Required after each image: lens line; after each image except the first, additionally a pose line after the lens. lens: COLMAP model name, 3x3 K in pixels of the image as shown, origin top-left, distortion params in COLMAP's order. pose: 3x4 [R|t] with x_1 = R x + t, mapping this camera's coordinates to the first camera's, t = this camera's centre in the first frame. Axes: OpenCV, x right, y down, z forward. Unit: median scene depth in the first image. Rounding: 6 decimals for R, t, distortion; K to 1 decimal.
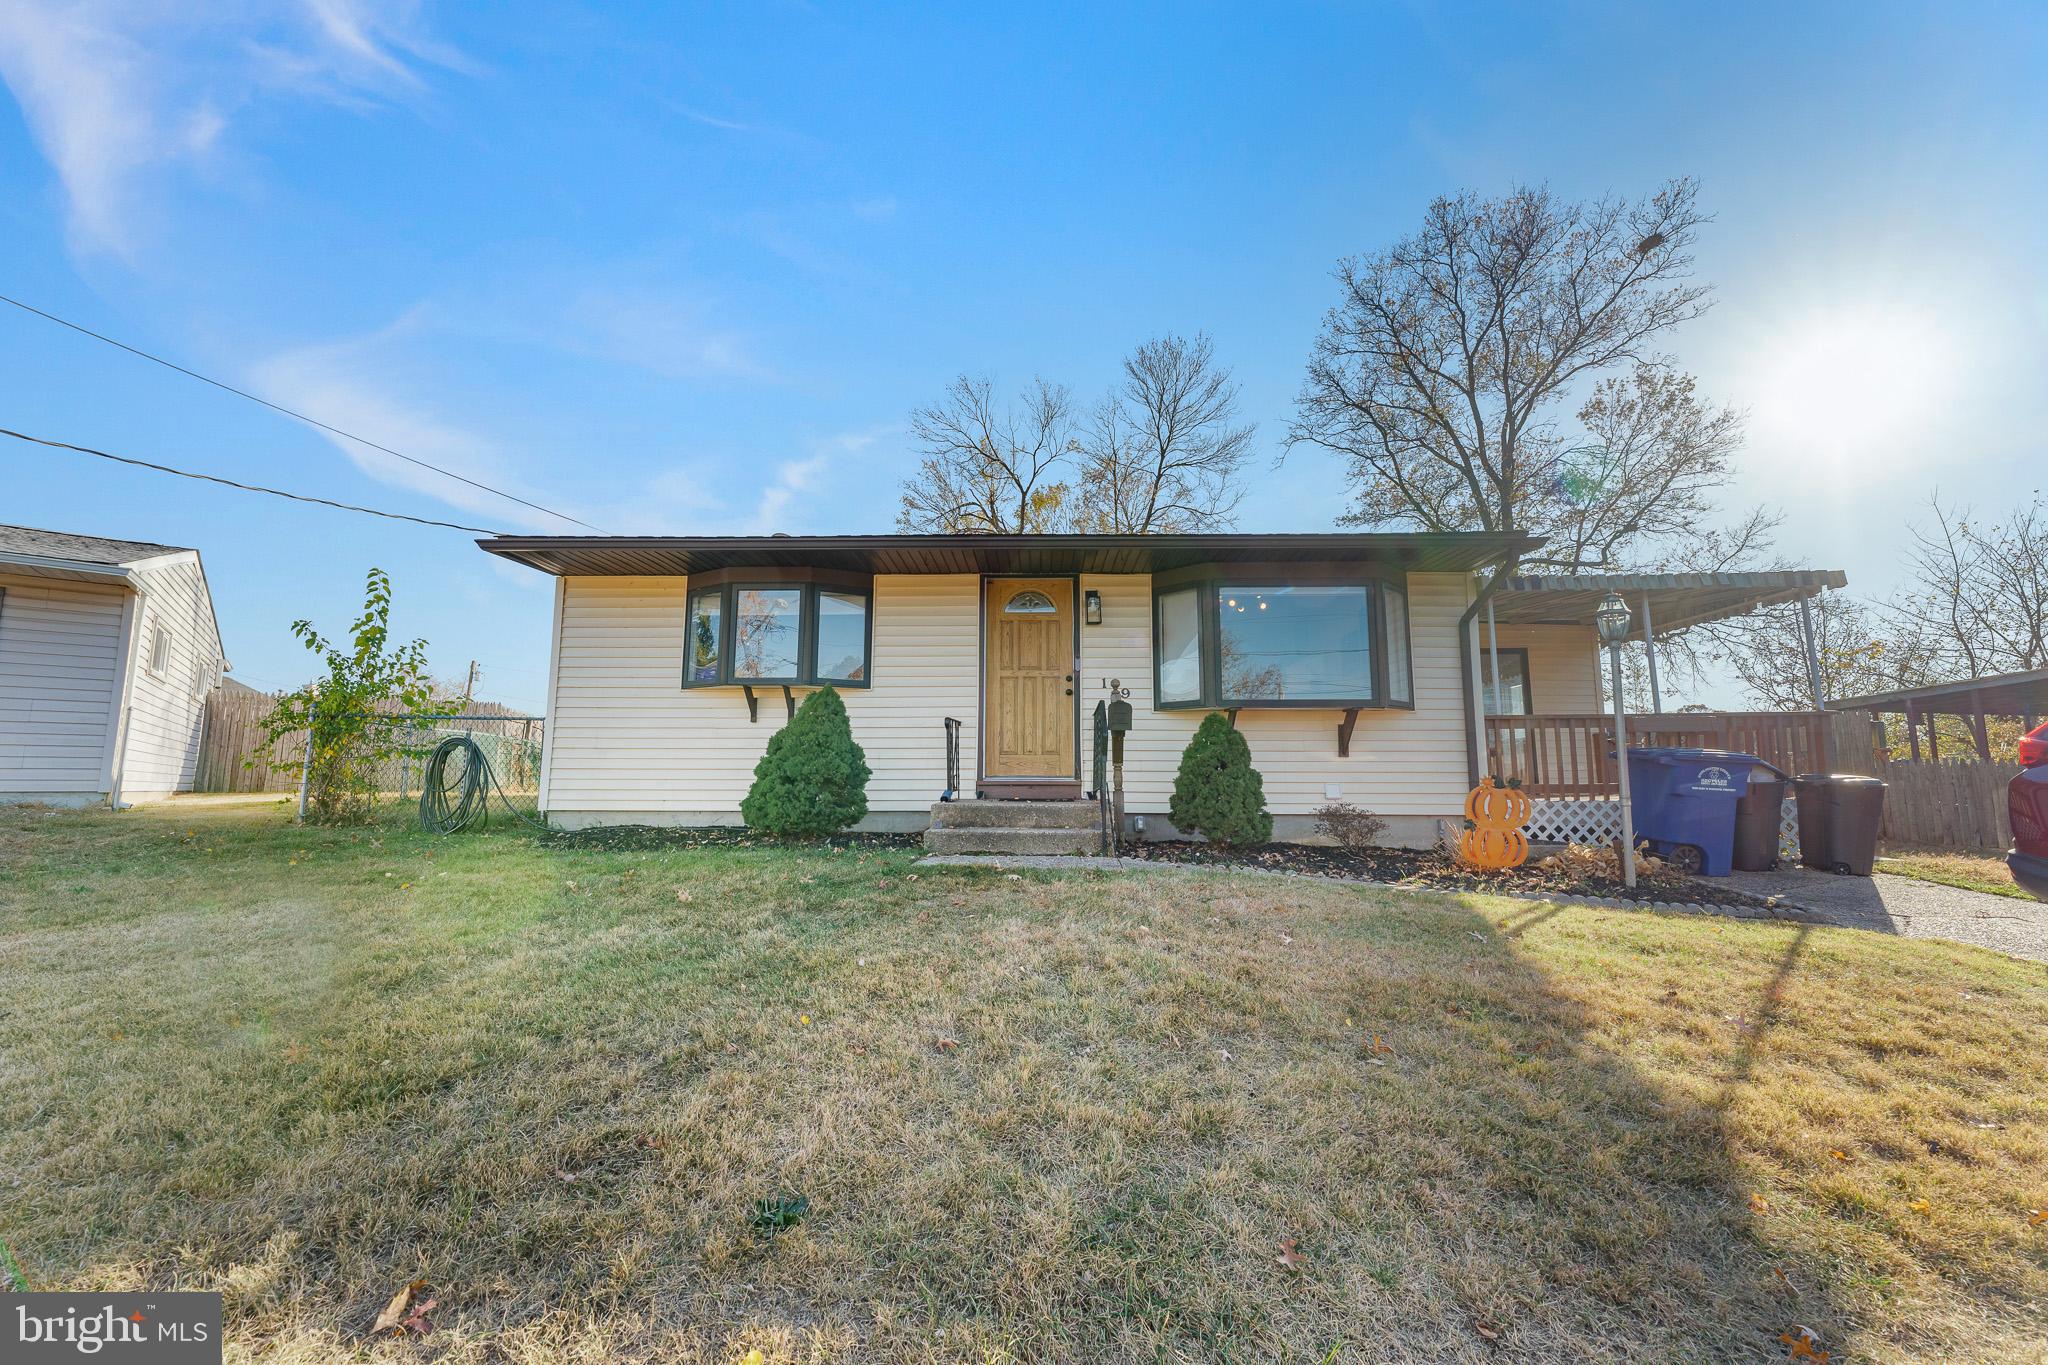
lens RADIAL K [[818.8, 0, 1020.2], [0, 818.8, 661.7], [0, 0, 1]] dist [0.000024, -0.000023]
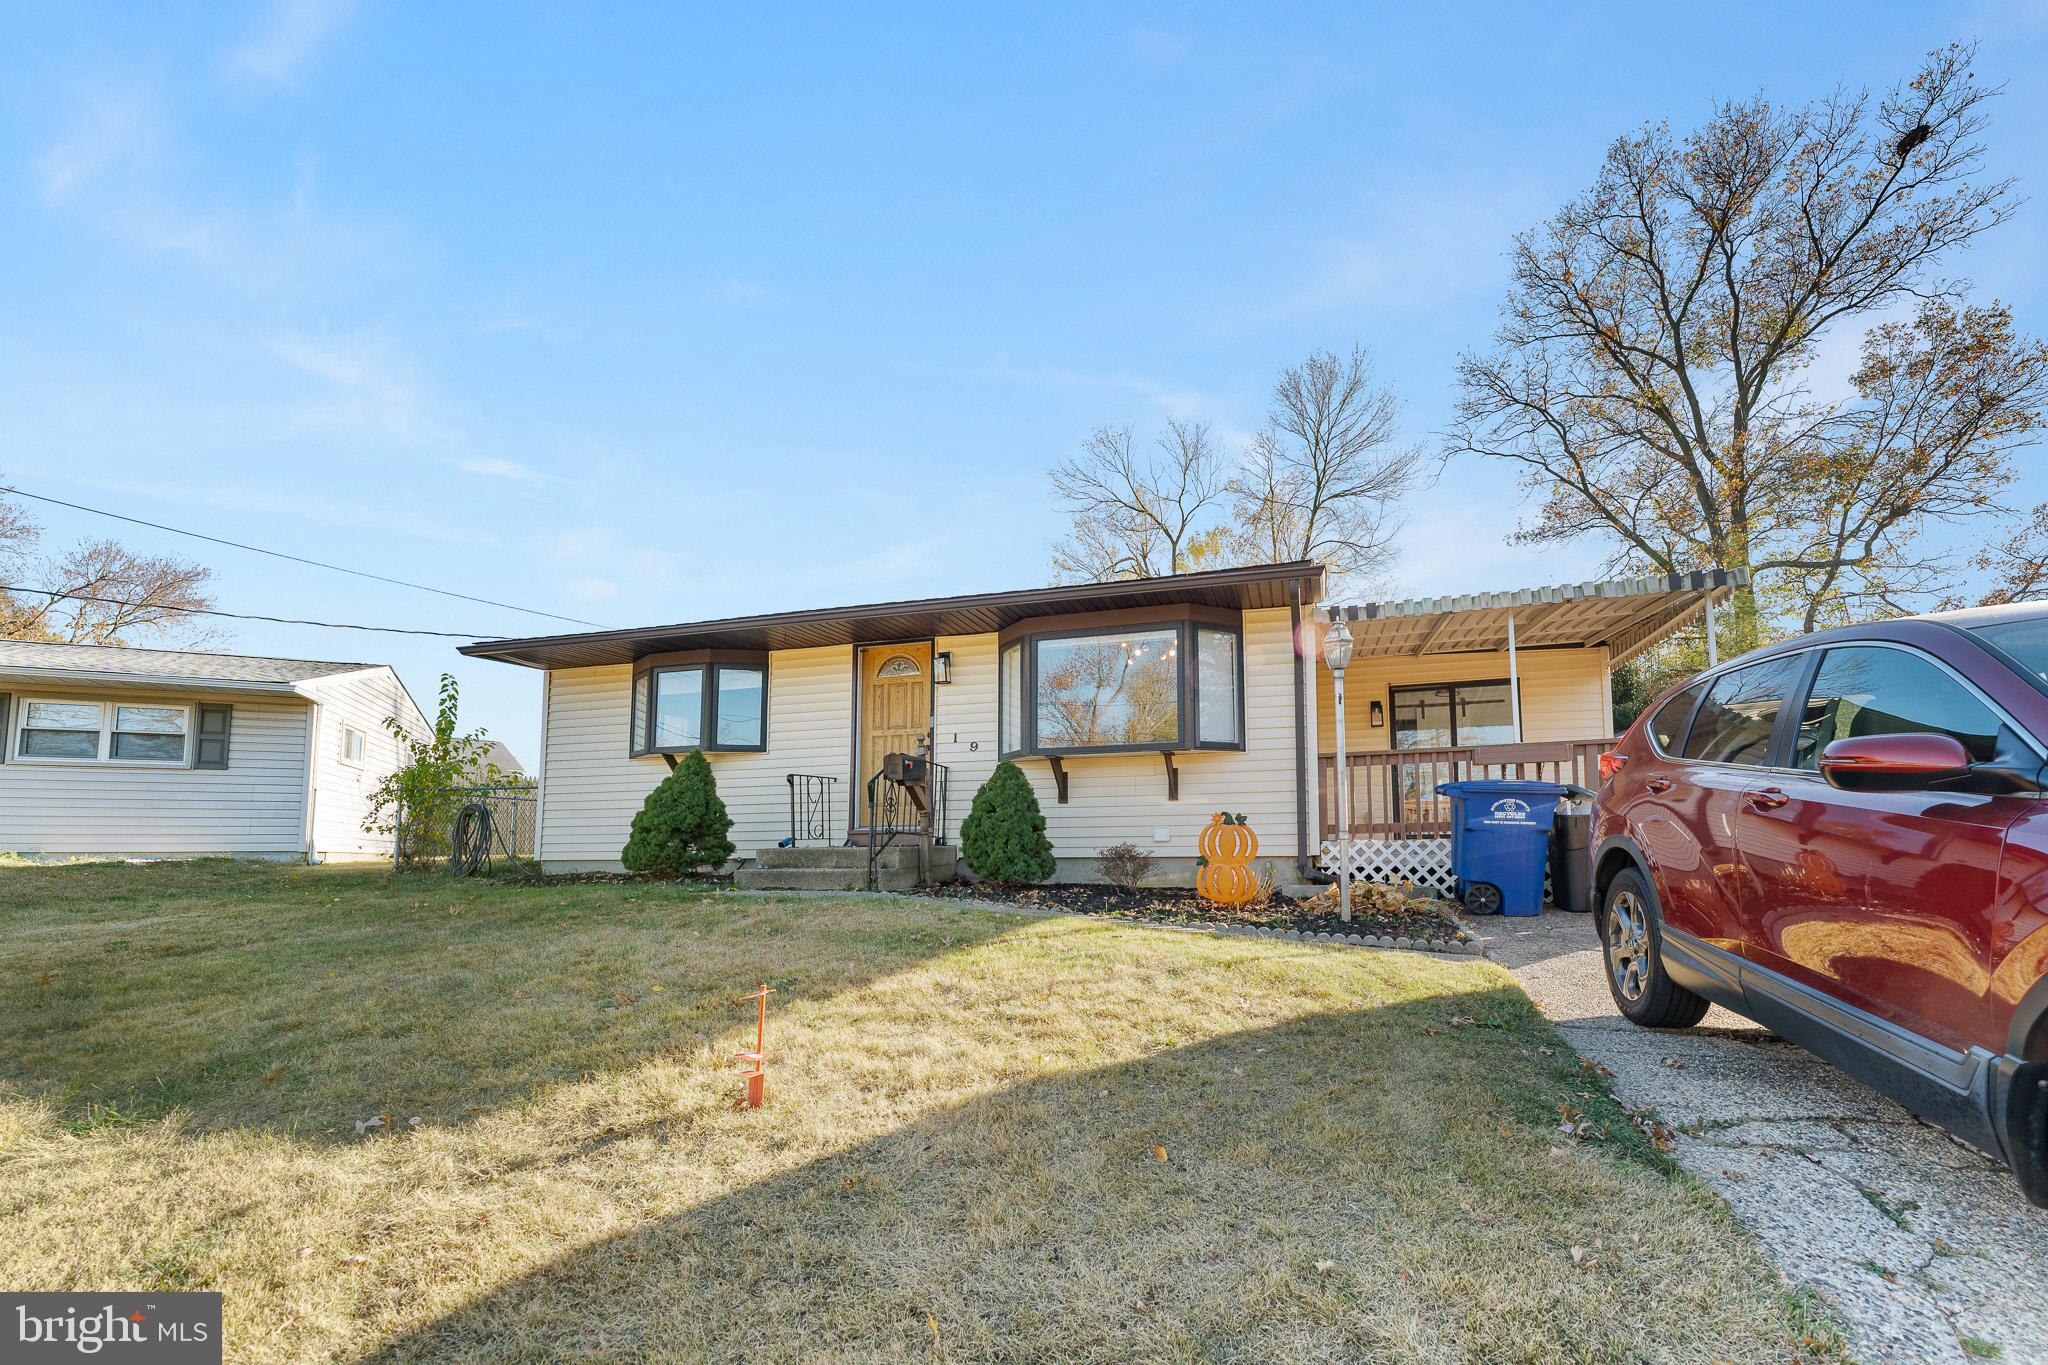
lens RADIAL K [[844.8, 0, 1023.1], [0, 844.8, 757.5], [0, 0, 1]] dist [-0.000420, 0.000194]
pose [[0.966167, -0.039068, -0.254942, 0.439986], [0.048875, 0.998284, 0.032242, 0.019297], [0.253245, -0.043611, 0.966419, -0.044592]]
